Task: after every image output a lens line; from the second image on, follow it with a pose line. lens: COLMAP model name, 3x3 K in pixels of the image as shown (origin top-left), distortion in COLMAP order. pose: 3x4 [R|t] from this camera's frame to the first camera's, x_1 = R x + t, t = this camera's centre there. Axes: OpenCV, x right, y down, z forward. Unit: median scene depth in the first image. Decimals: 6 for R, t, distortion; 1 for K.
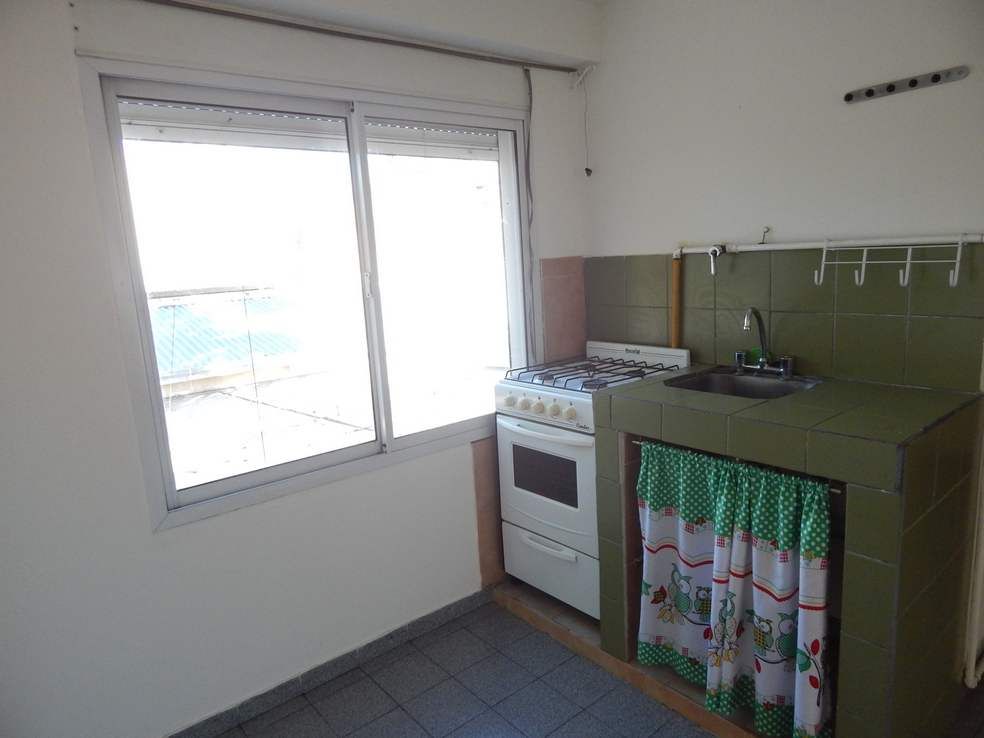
lens RADIAL K [[647.1, 0, 492.8], [0, 647.1, 369.7], [0, 0, 1]] dist [0.012816, -0.015993]
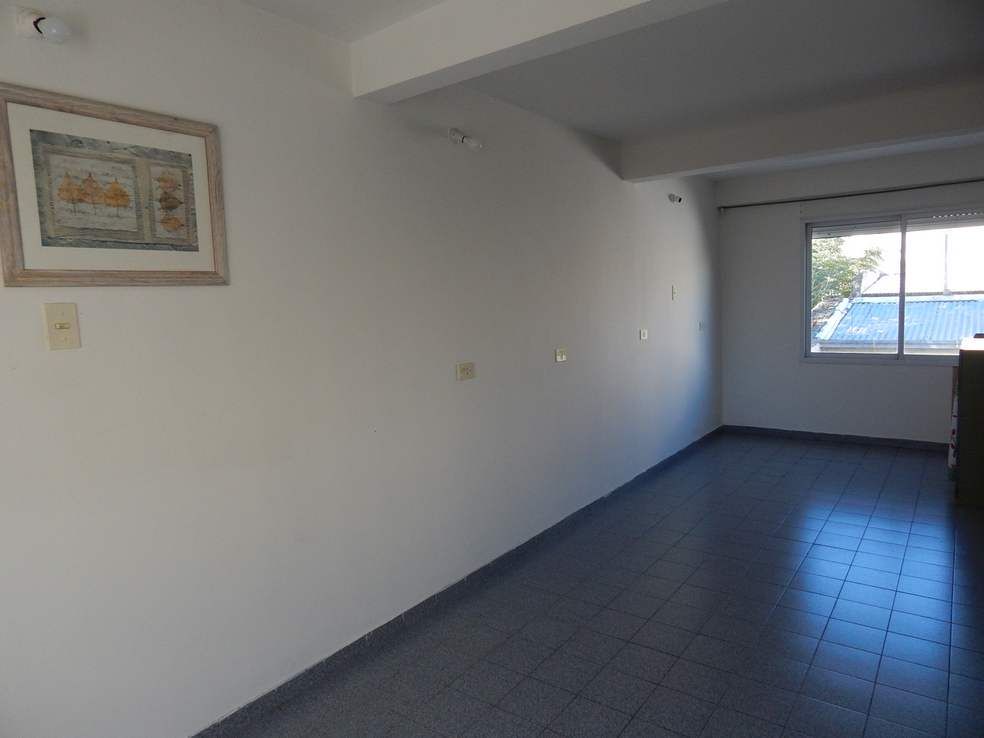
lens RADIAL K [[647.1, 0, 484.6], [0, 647.1, 360.3], [0, 0, 1]] dist [0.012816, -0.015993]
pose [[0.240477, 0.141565, -0.960276, 1.697868], [-0.143424, 0.983630, 0.109091, 0.088839], [0.960000, 0.111493, 0.256844, -1.019274]]
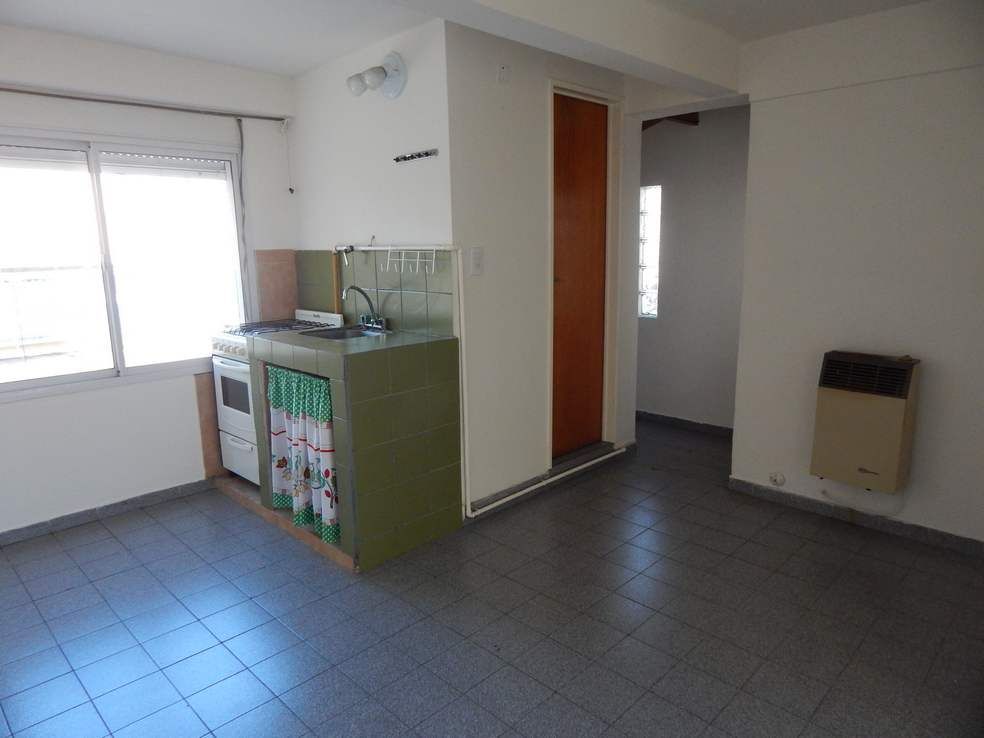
lens RADIAL K [[647.1, 0, 491.1], [0, 647.1, 366.9], [0, 0, 1]] dist [0.012816, -0.015993]
pose [[0.993863, 0.021358, 0.108533, 0.507389], [-0.022272, 0.999726, 0.007212, 0.075519], [-0.108349, -0.009585, 0.994067, -0.556079]]
